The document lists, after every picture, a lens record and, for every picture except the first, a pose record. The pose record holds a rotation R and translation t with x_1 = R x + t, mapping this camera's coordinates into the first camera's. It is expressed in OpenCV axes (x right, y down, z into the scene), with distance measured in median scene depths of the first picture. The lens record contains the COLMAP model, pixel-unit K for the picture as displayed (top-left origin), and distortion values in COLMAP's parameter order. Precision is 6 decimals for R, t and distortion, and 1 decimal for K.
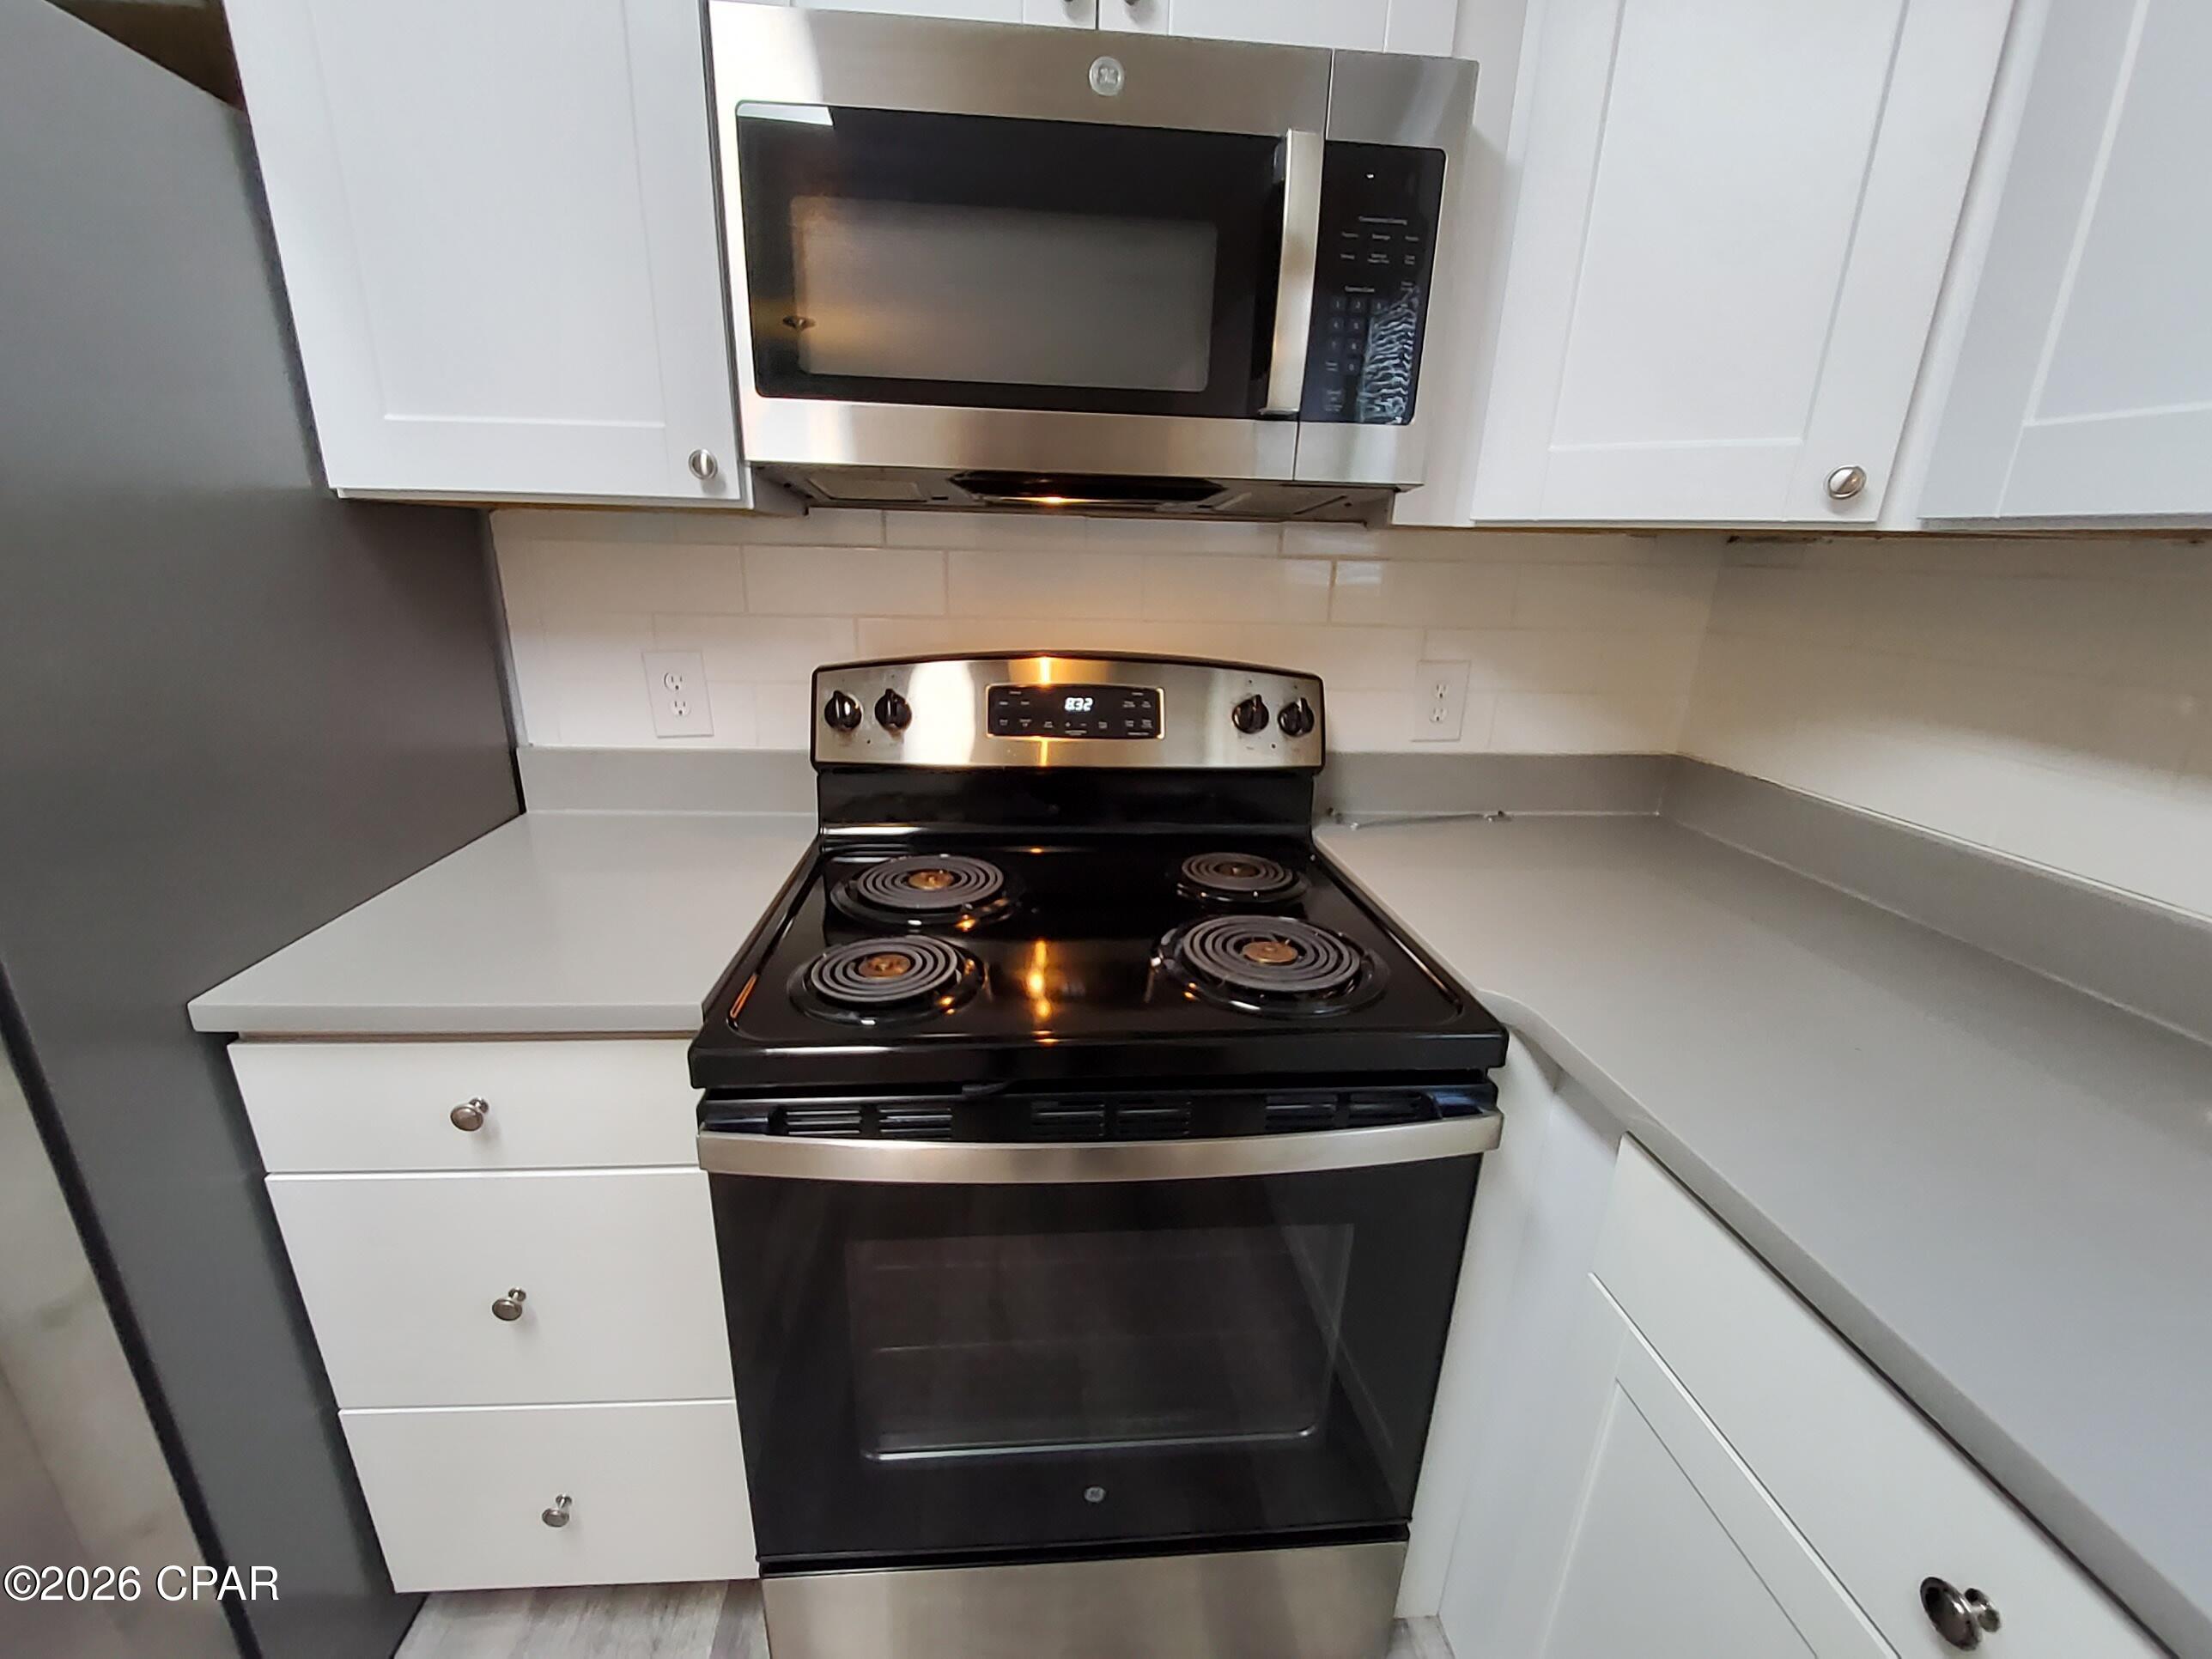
lens RADIAL K [[874.8, 0, 1079.3], [0, 874.8, 820.2], [0, 0, 1]] dist [0.006143, -0.009001]
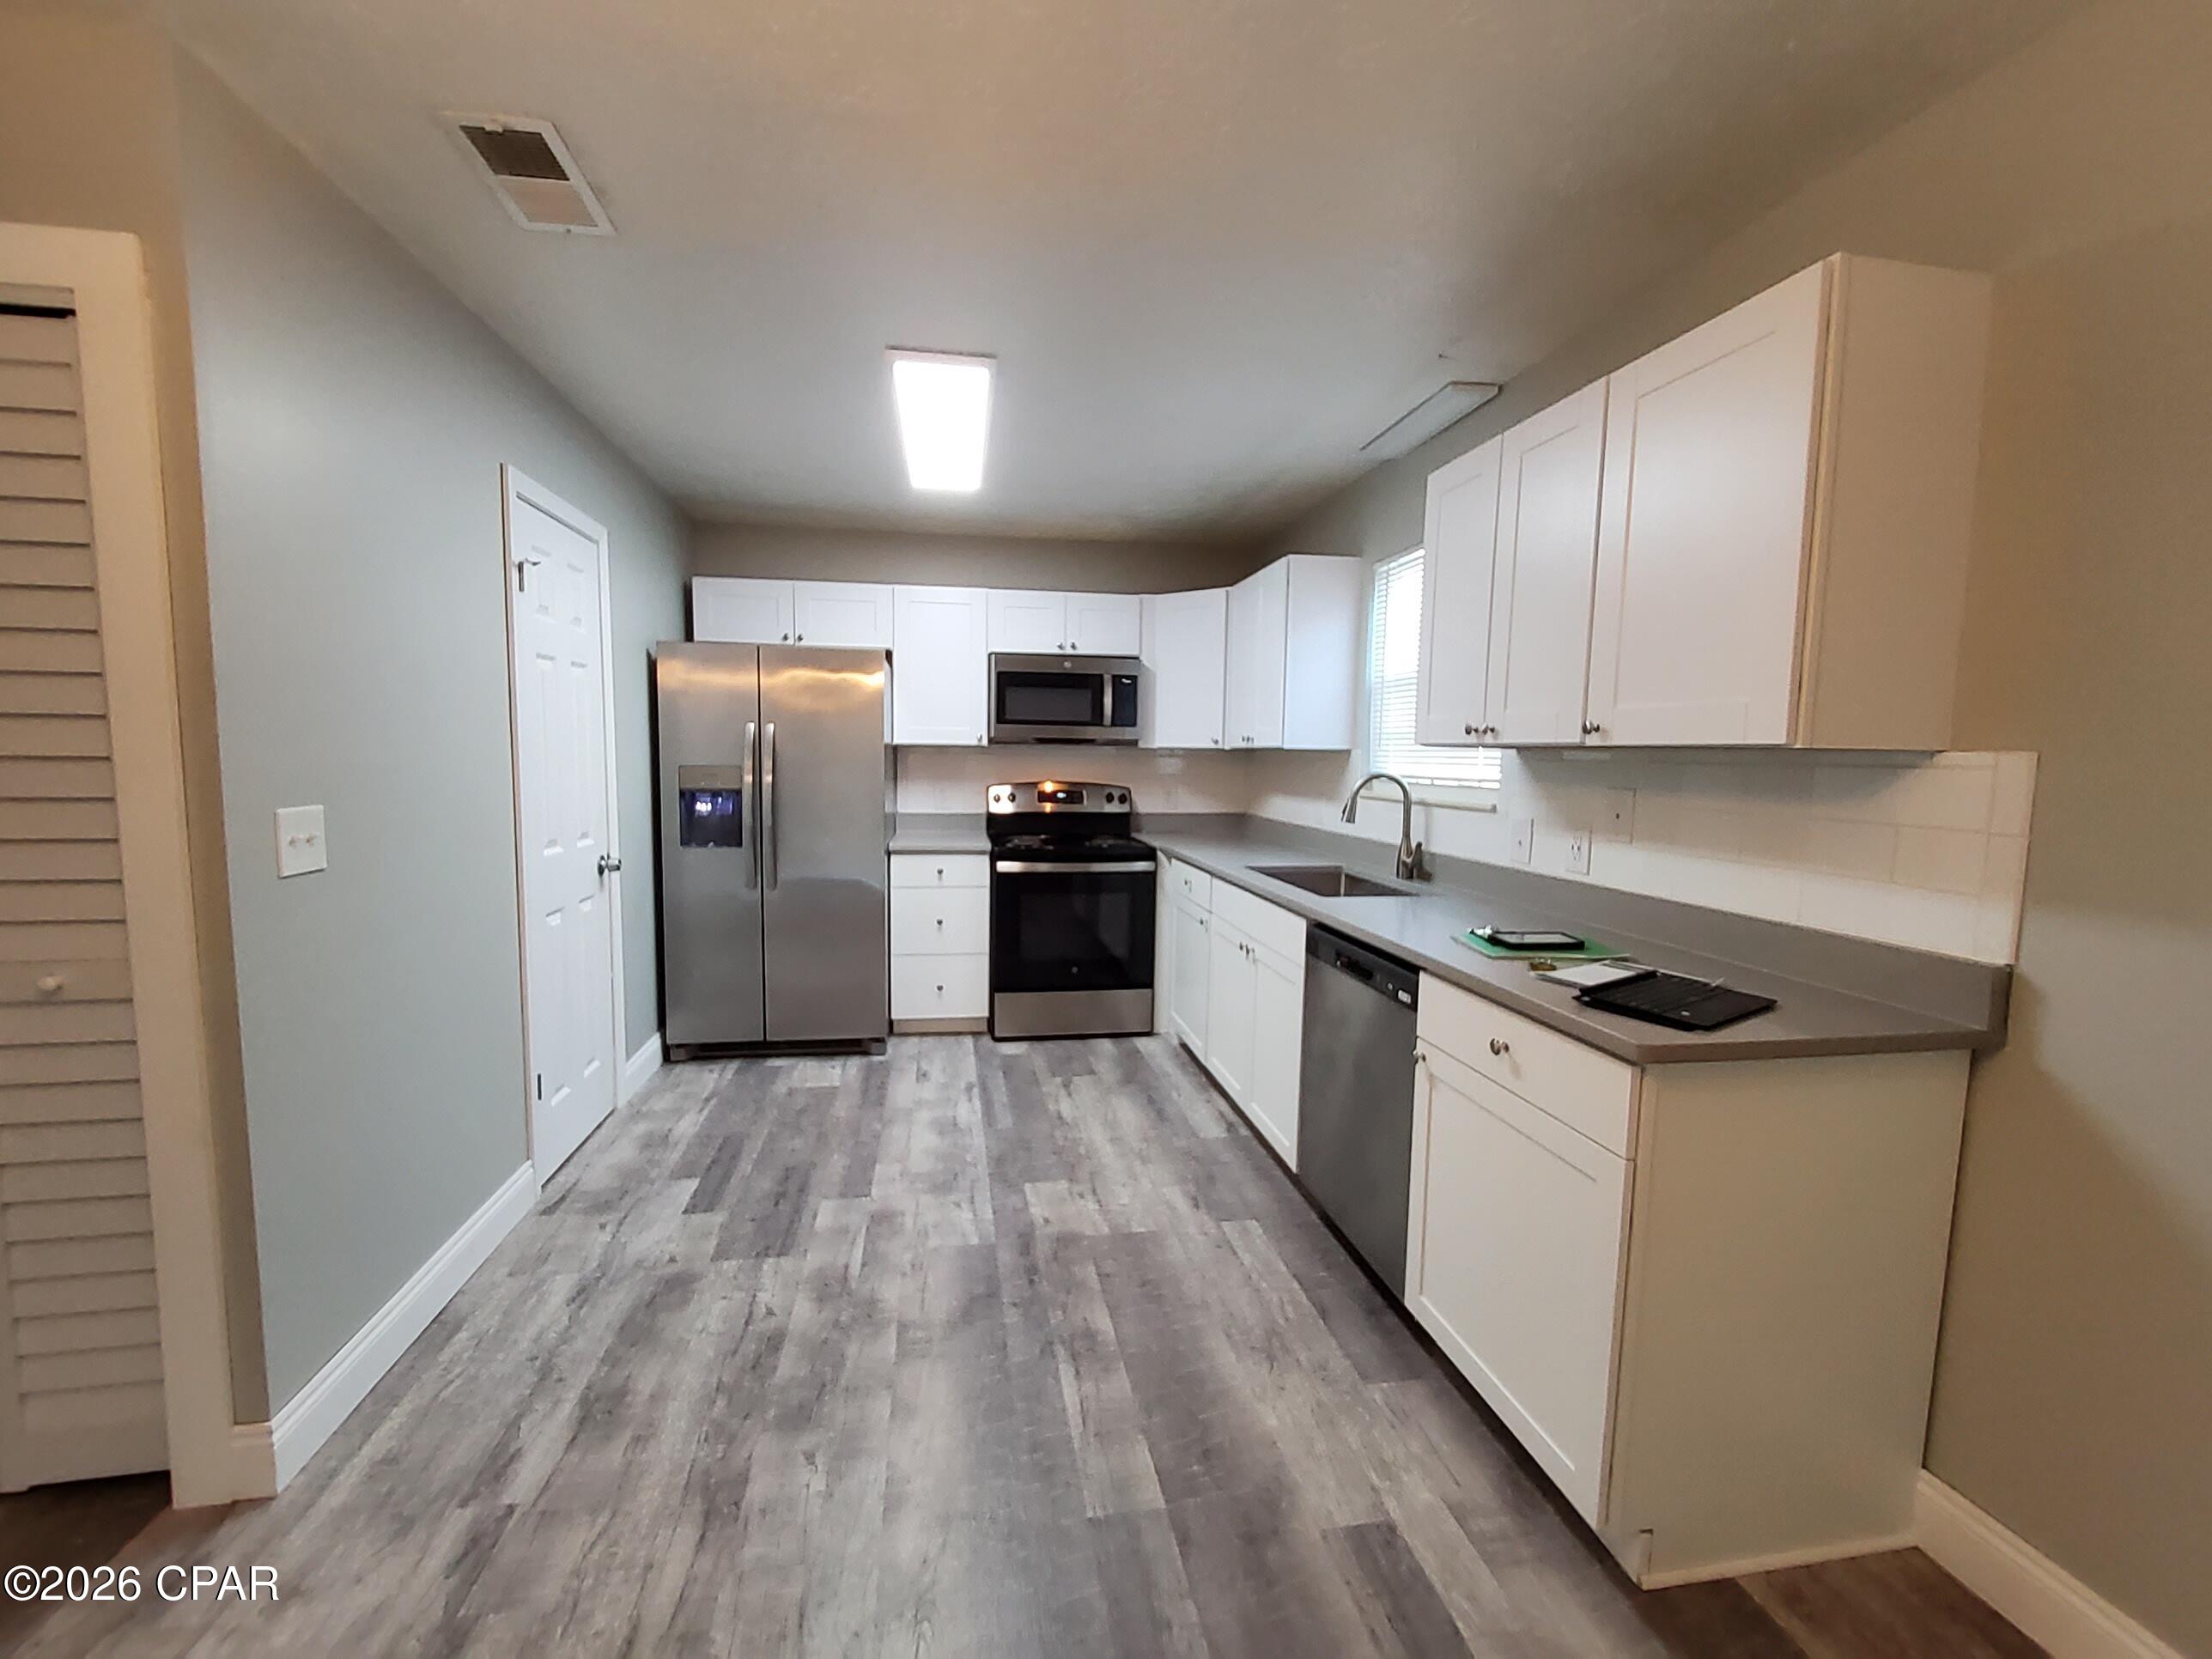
lens RADIAL K [[986.9, 0, 1137.4], [0, 986.9, 833.1], [0, 0, 1]] dist [-0.000462, -0.000768]
pose [[0.991608, -0.020584, 0.127628, -0.218018], [0.046699, 0.977615, -0.205155, 0.882199], [-0.120548, 0.209394, 0.970372, -2.997038]]
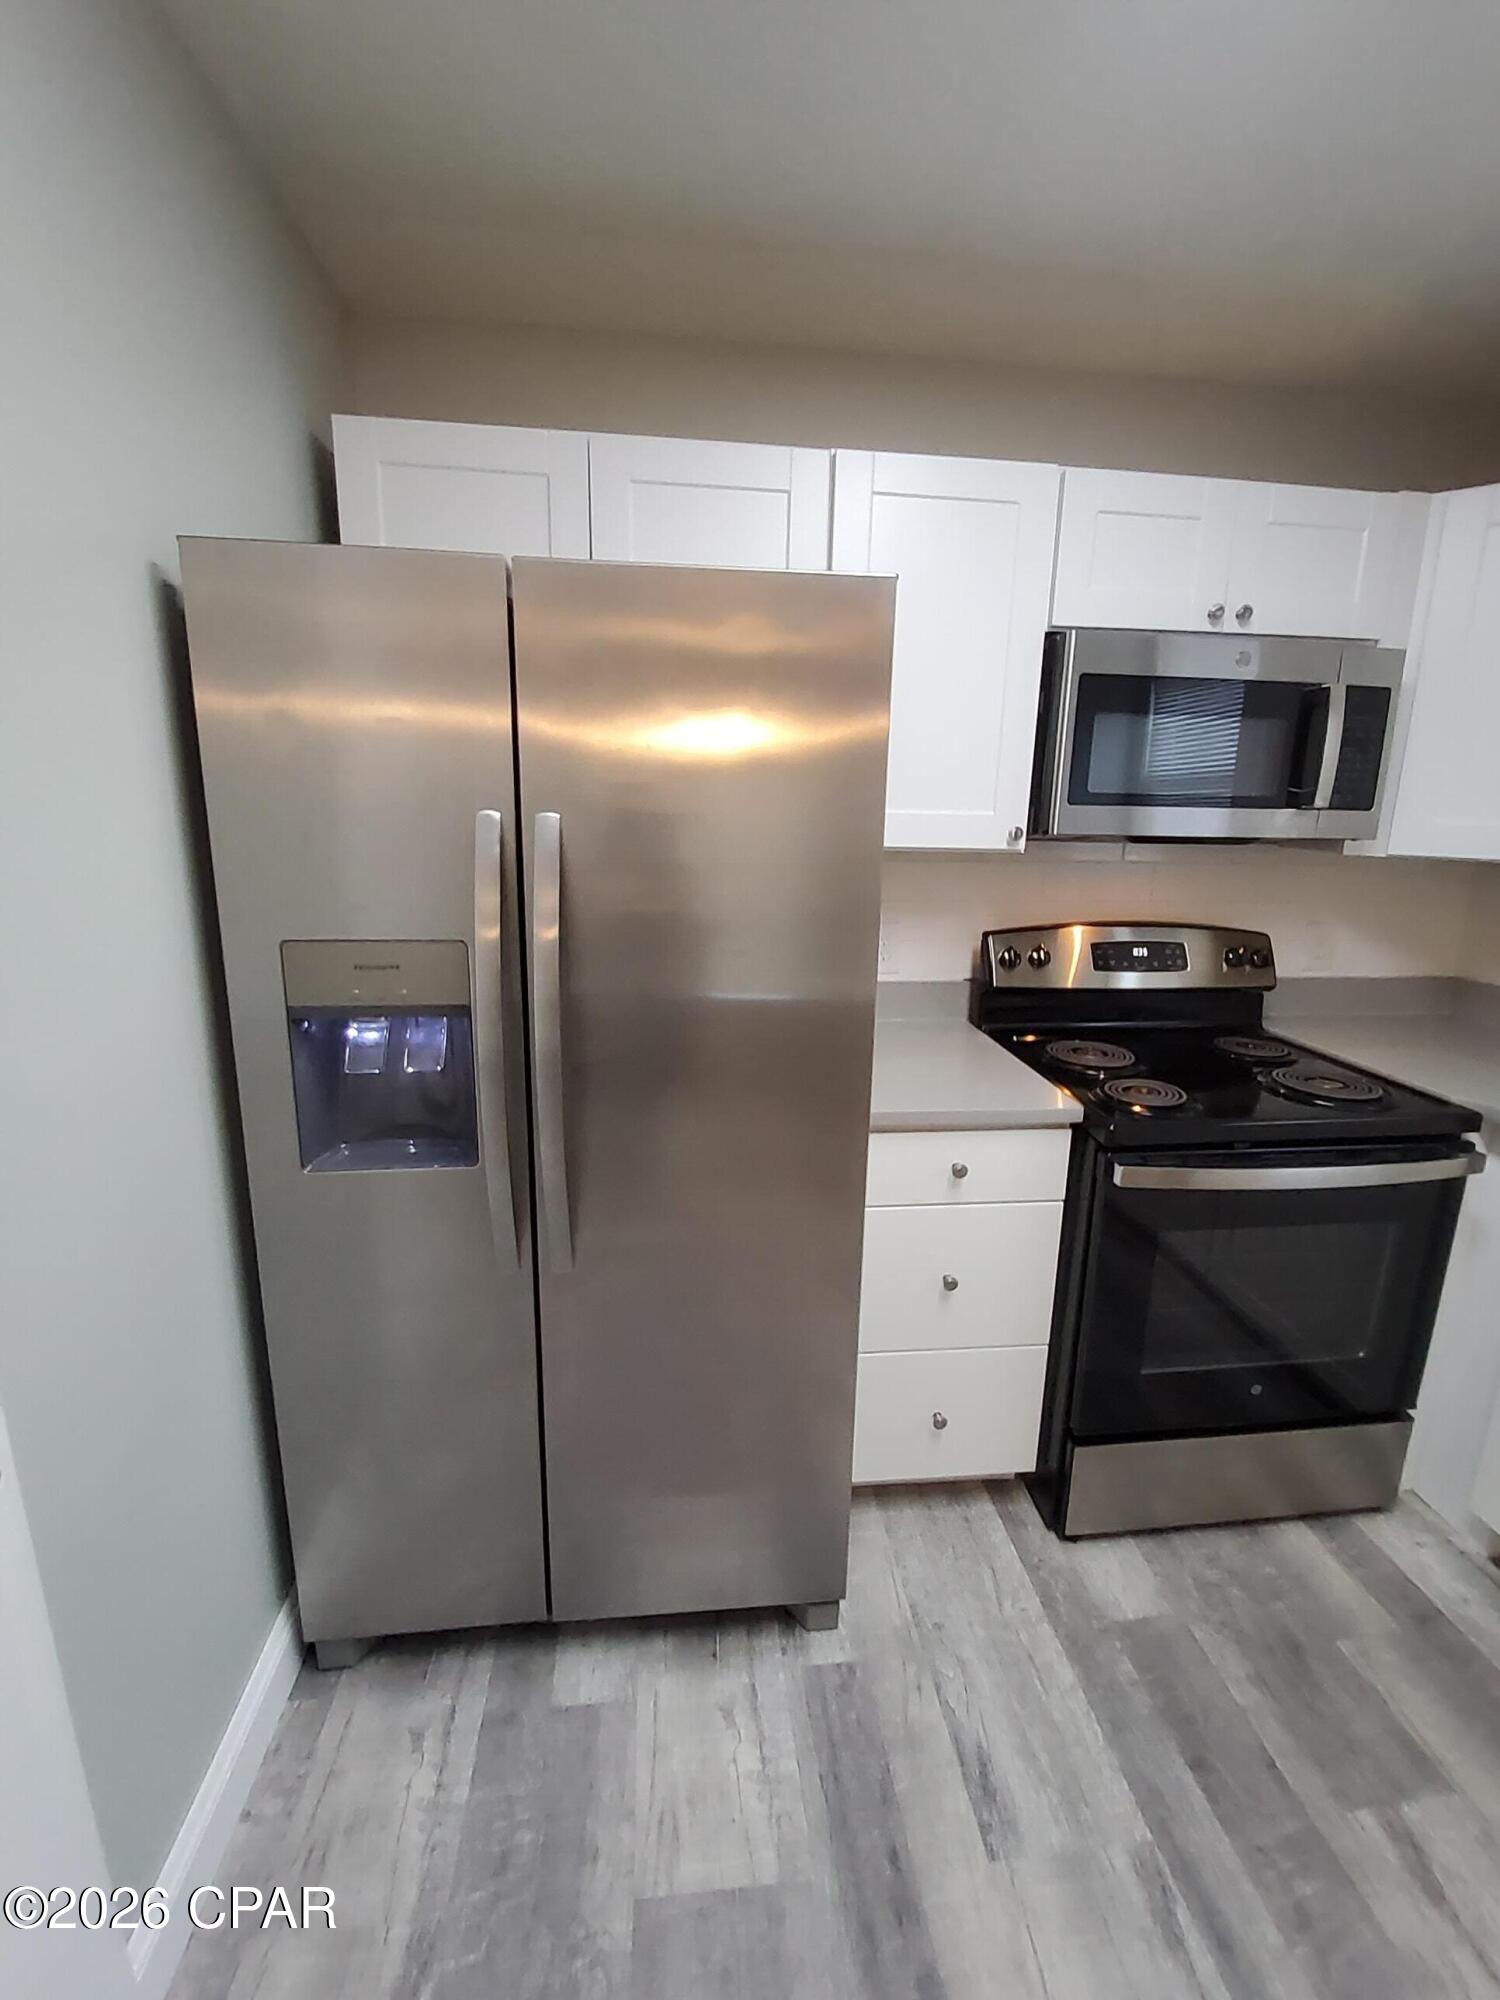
lens RADIAL K [[791.0, 0, 752.8], [0, 791.0, 967.3], [0, 0, 1]] dist [0.006143, -0.009001]
pose [[0.998544, -0.015070, 0.051795, -0.856393], [0.020487, 0.994187, -0.105704, 0.047777], [-0.049901, 0.106611, 0.993048, -0.514938]]
